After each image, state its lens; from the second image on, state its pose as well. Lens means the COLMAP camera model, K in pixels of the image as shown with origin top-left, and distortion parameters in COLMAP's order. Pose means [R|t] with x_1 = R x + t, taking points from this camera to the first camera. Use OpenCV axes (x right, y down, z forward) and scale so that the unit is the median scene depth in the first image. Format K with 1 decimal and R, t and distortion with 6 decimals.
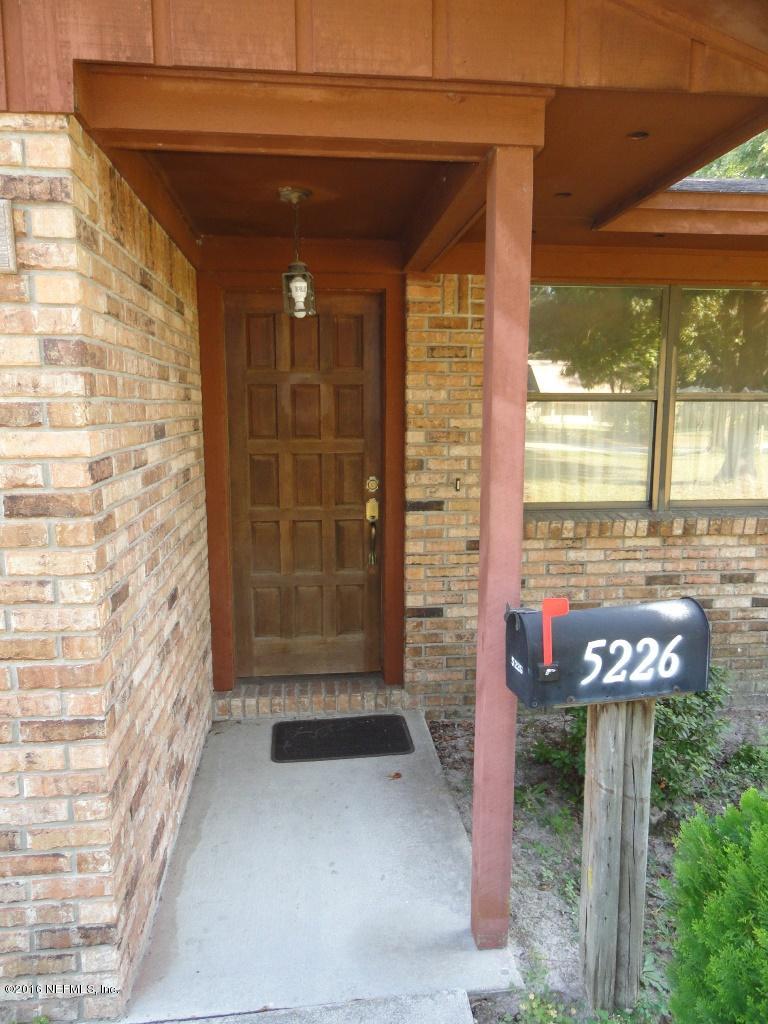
lens RADIAL K [[715.0, 0, 385.2], [0, 715.0, 510.3], [0, 0, 1]] dist [-0.005390, 0.008525]
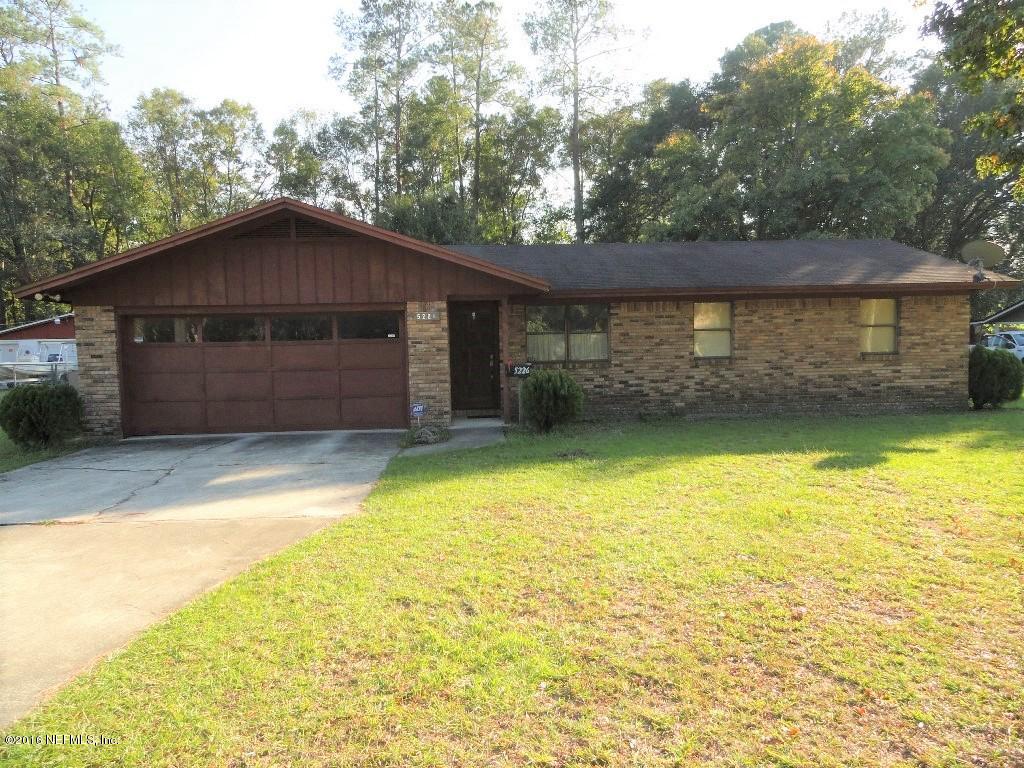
lens RADIAL K [[715.0, 0, 511.8], [0, 715.0, 384.4], [0, 0, 1]] dist [-0.005390, 0.008525]
pose [[0.998585, -0.018838, -0.049739, 0.479671], [0.014614, 0.996363, -0.083948, 0.752412], [0.051140, 0.083103, 0.995228, -4.856935]]
